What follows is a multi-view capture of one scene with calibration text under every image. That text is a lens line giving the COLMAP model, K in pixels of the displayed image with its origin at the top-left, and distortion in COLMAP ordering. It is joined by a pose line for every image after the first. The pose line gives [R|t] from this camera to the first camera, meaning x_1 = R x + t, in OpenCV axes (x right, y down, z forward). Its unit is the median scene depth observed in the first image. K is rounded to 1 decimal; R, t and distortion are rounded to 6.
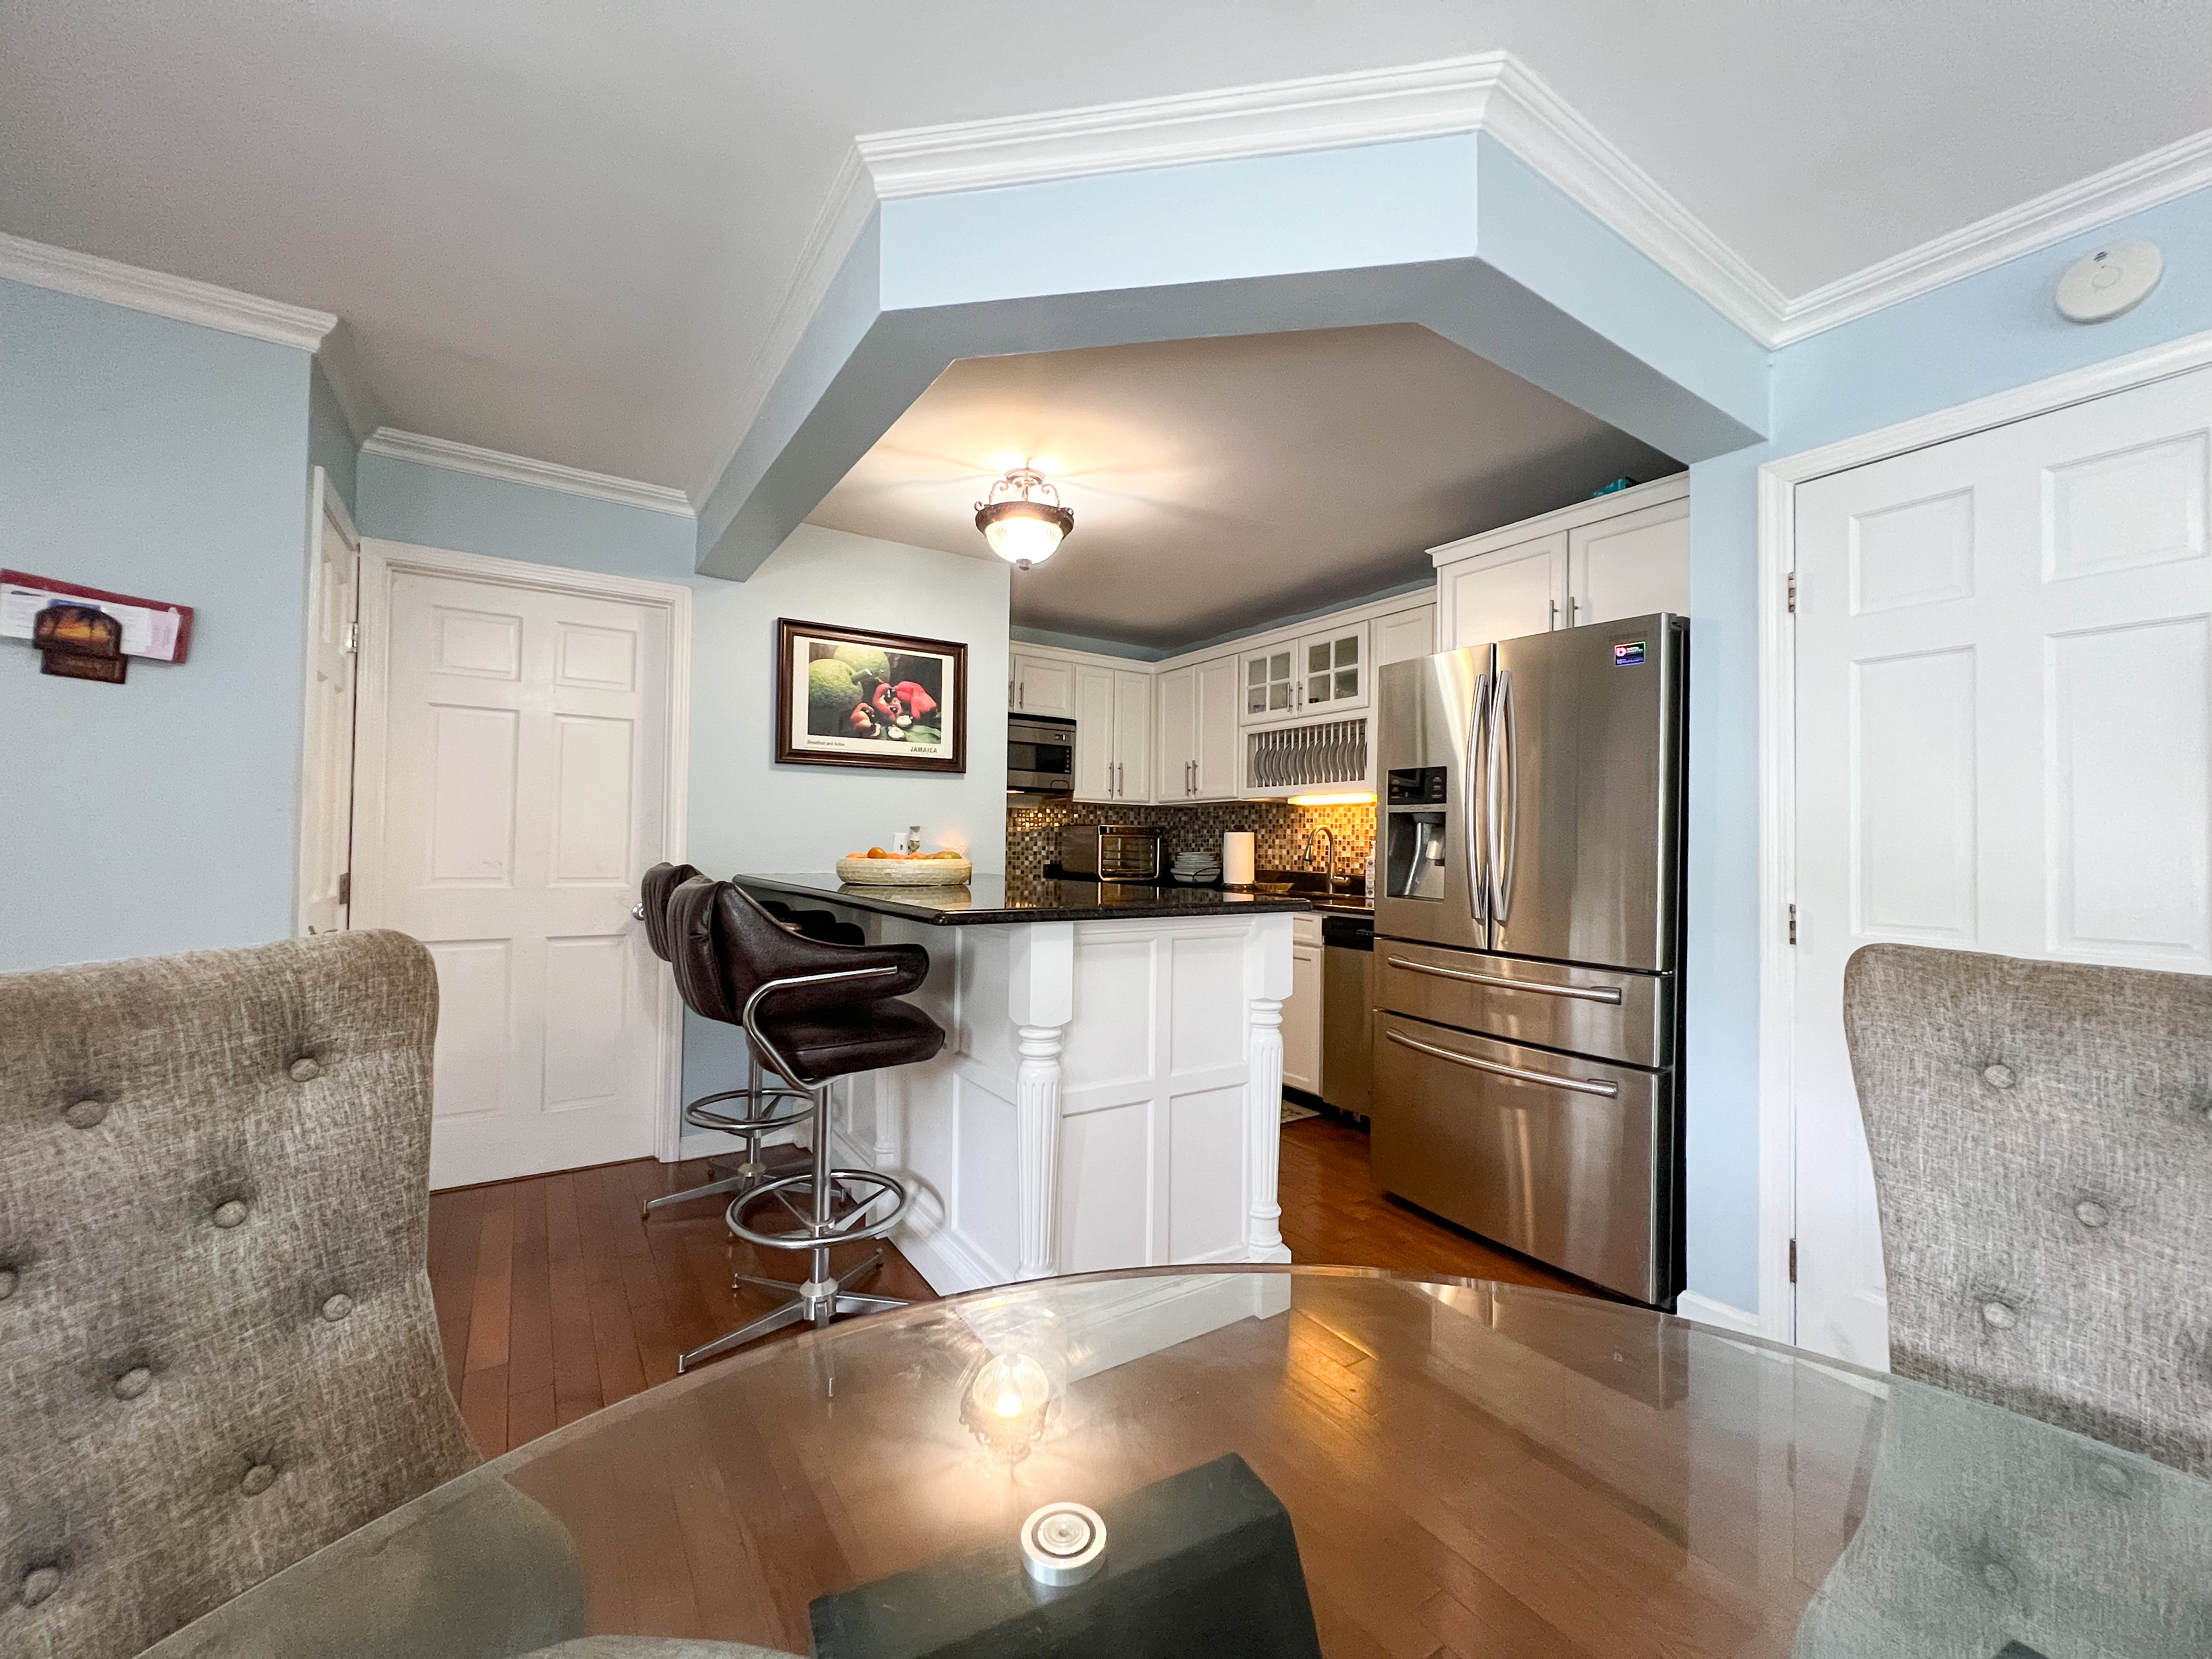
lens RADIAL K [[869.7, 0, 1093.4], [0, 869.7, 827.6], [0, 0, 1]] dist [-0.000039, 0.000227]
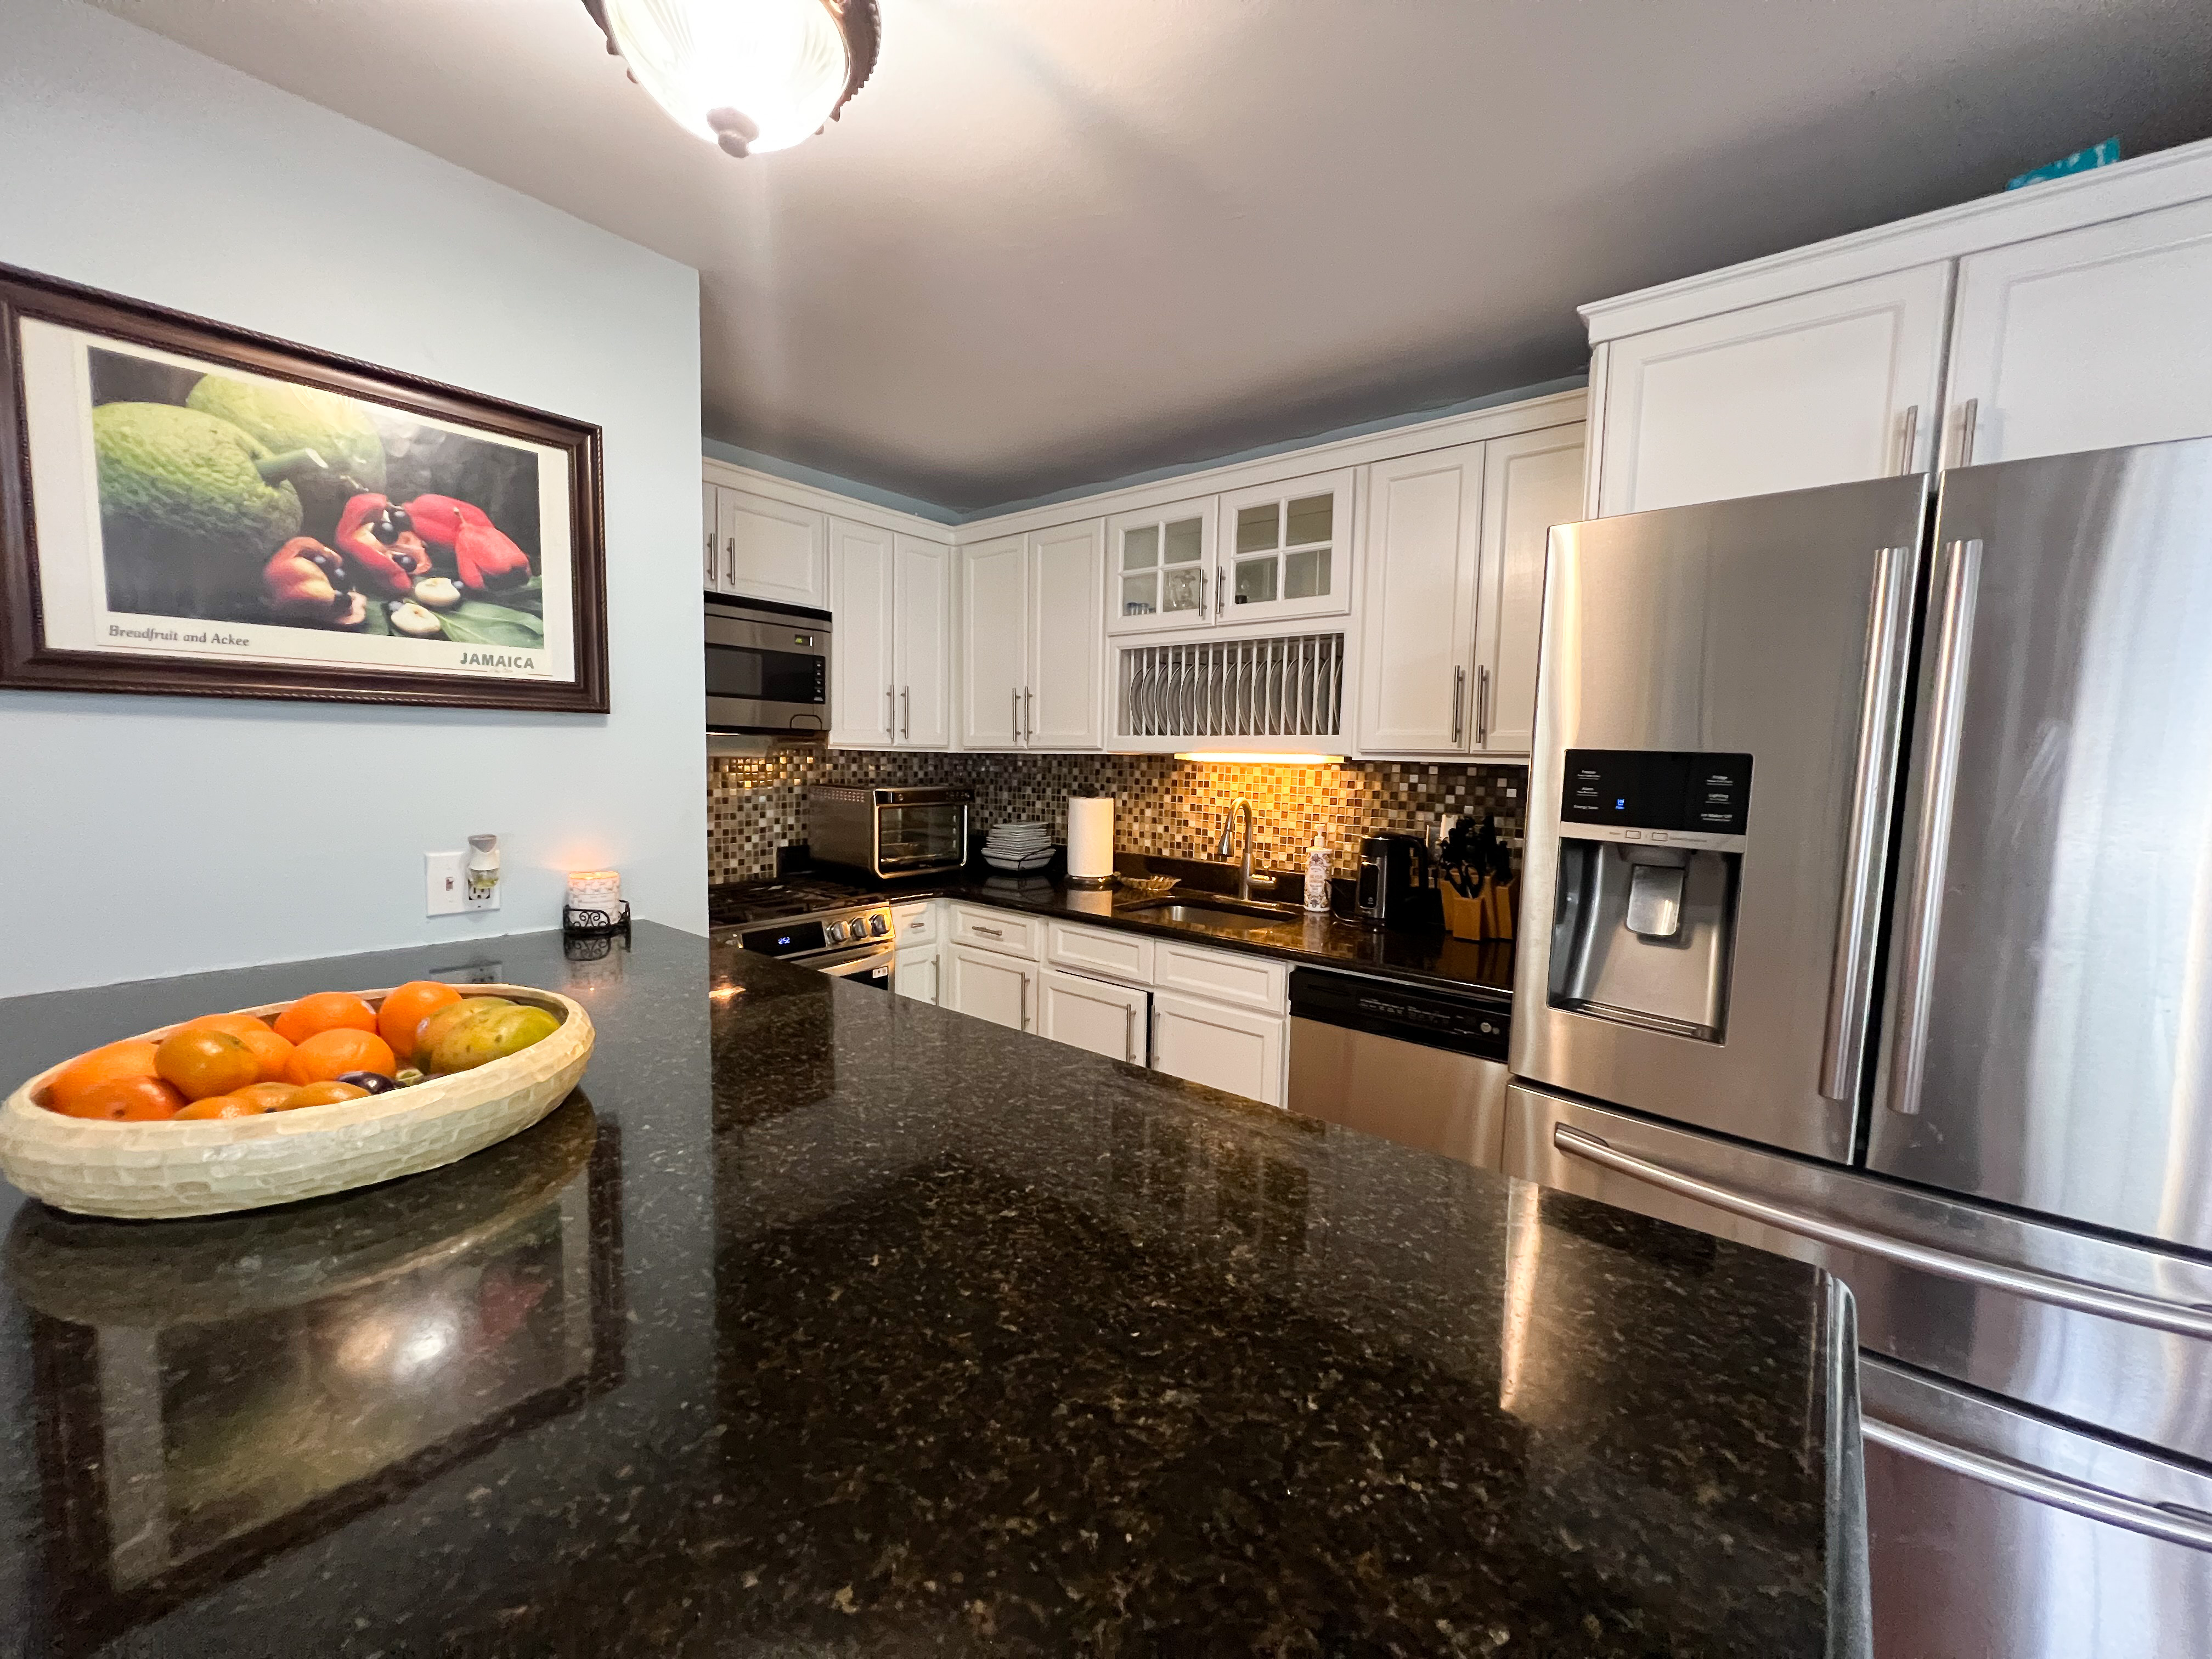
lens RADIAL K [[869.7, 0, 1093.4], [0, 869.7, 827.6], [0, 0, 1]] dist [-0.000039, 0.000227]
pose [[0.952254, -0.022344, 0.304487, -0.035813], [-0.010407, 0.994363, 0.105517, -0.045036], [-0.305128, -0.103648, 0.946654, 0.394977]]
